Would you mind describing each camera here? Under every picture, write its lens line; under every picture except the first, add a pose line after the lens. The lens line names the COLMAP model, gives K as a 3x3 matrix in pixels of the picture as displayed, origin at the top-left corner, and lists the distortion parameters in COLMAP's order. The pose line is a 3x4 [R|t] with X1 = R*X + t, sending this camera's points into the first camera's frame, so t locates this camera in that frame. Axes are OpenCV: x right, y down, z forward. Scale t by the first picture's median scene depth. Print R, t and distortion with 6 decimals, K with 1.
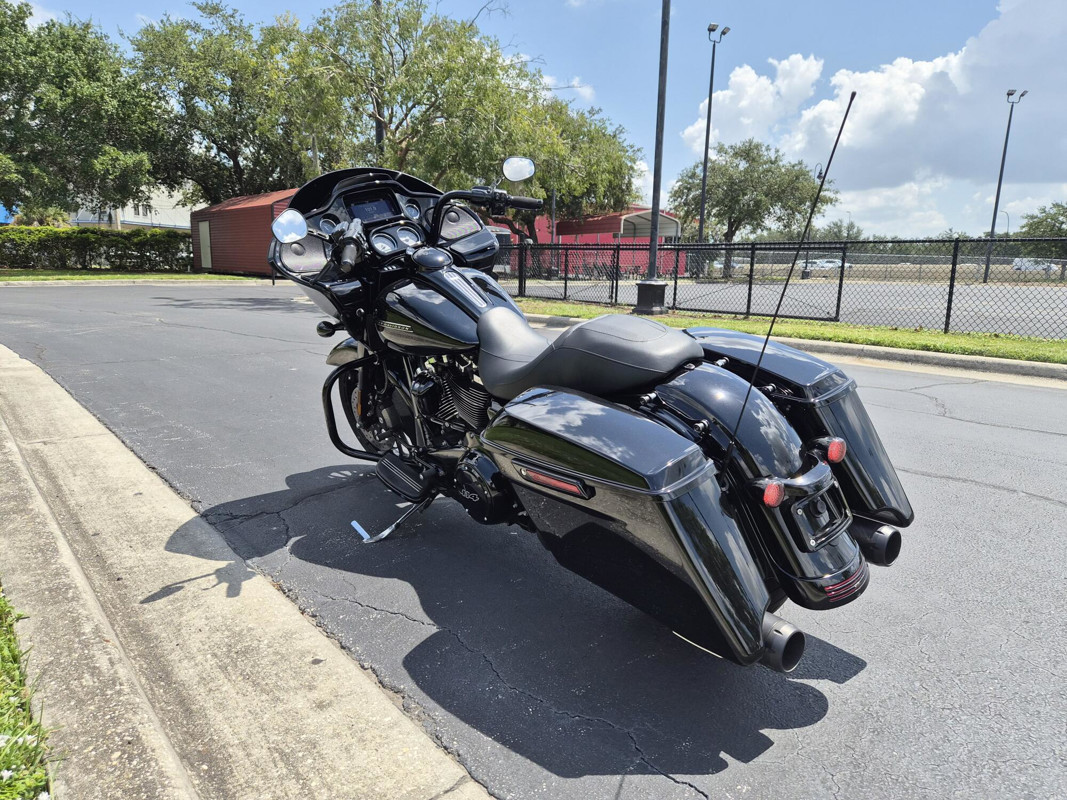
lens RADIAL K [[721.0, 0, 535.3], [0, 721.0, 406.9], [0, 0, 1]] dist [0.050412, -0.039608]
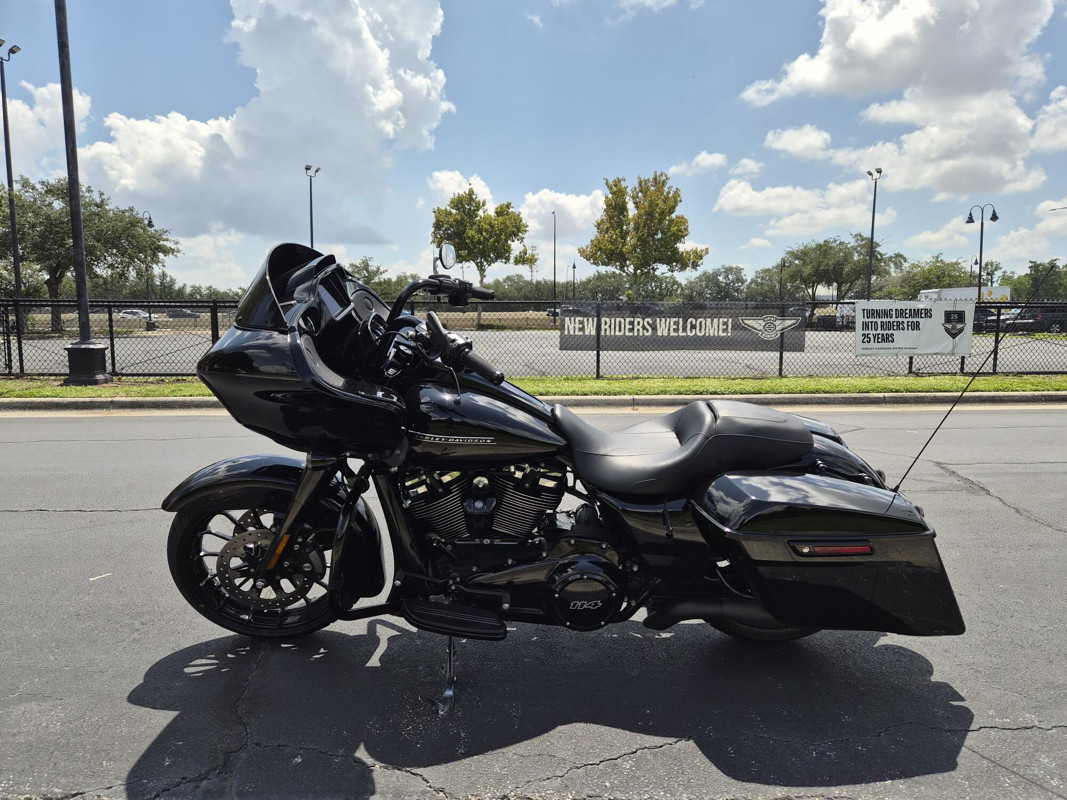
lens RADIAL K [[721.0, 0, 539.7], [0, 721.0, 415.4], [0, 0, 1]] dist [0.050412, -0.039608]
pose [[0.630911, -0.122609, 0.766106, -0.088329], [0.162672, 0.986391, 0.023898, -0.016420], [-0.758610, 0.109546, 0.642270, 0.044718]]
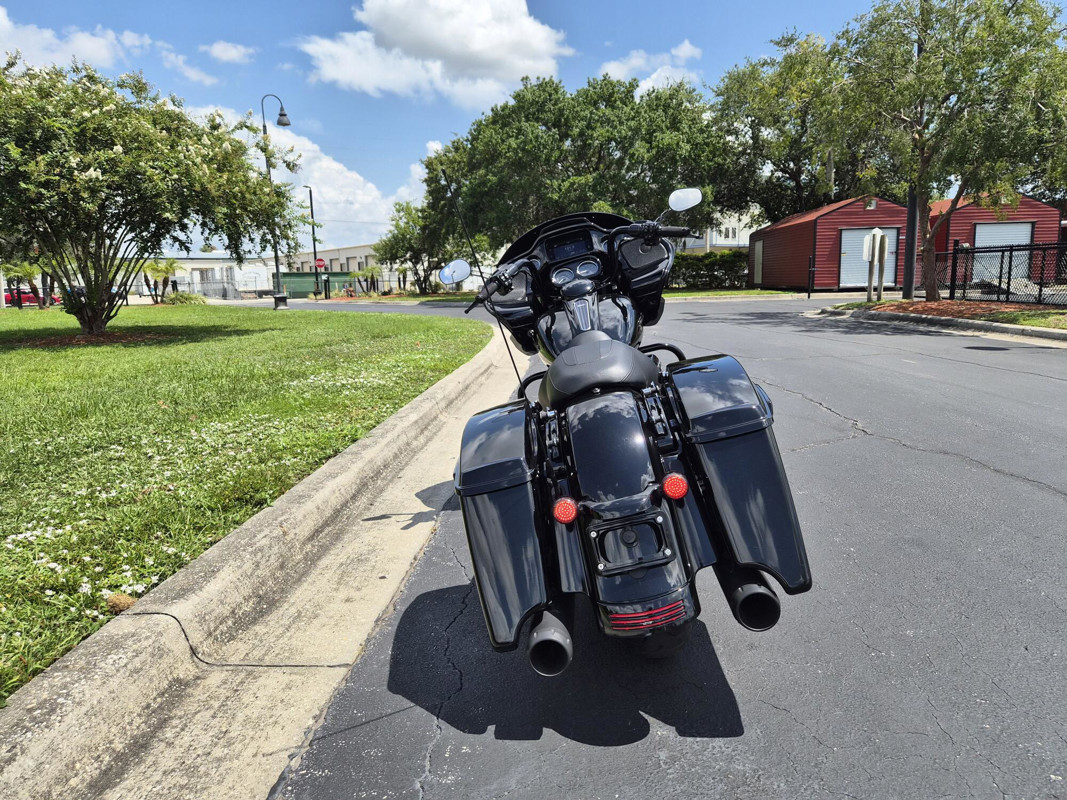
lens RADIAL K [[721.0, 0, 531.4], [0, 721.0, 390.8], [0, 0, 1]] dist [0.050412, -0.039608]
pose [[0.719191, 0.072026, -0.691069, 0.073774], [-0.098147, 0.995171, 0.001580, -0.003874], [0.687845, 0.066691, 0.722787, 0.012757]]
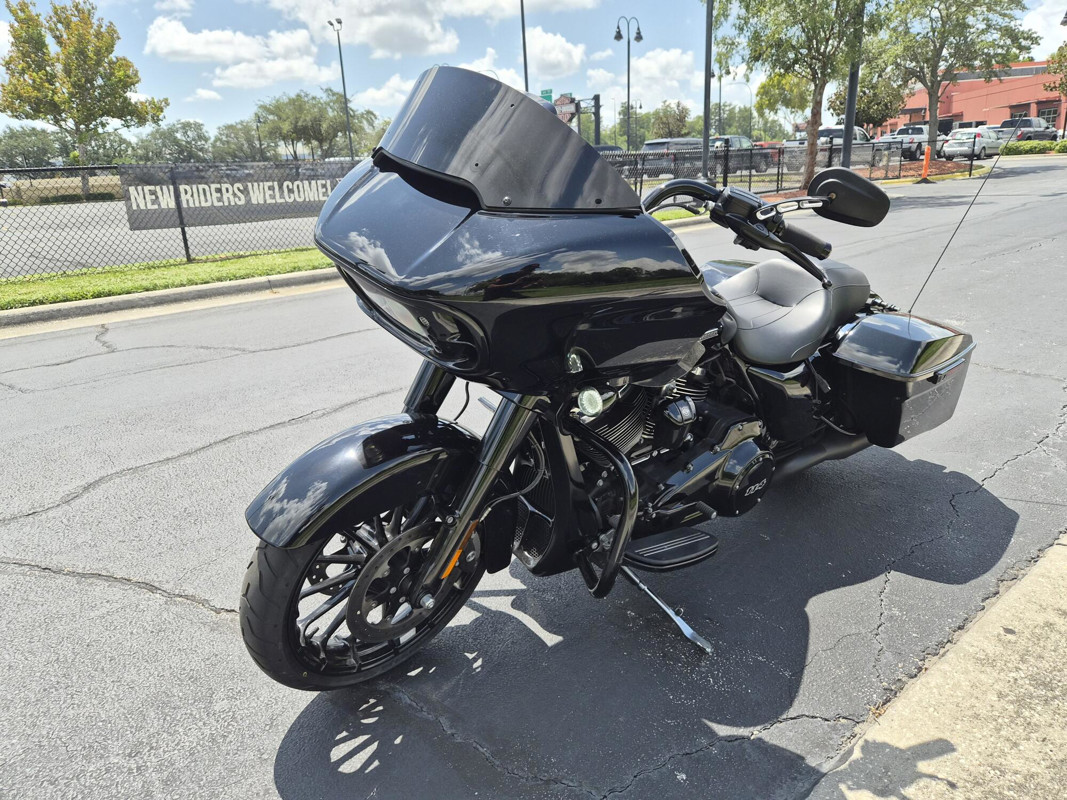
lens RADIAL K [[721.0, 0, 540.6], [0, 721.0, 399.8], [0, 0, 1]] dist [0.050412, -0.039608]
pose [[-0.003316, -0.324343, 0.945934, -0.097075], [0.238718, 0.918334, 0.315717, -0.034551], [-0.971083, 0.226858, 0.074381, 0.125802]]
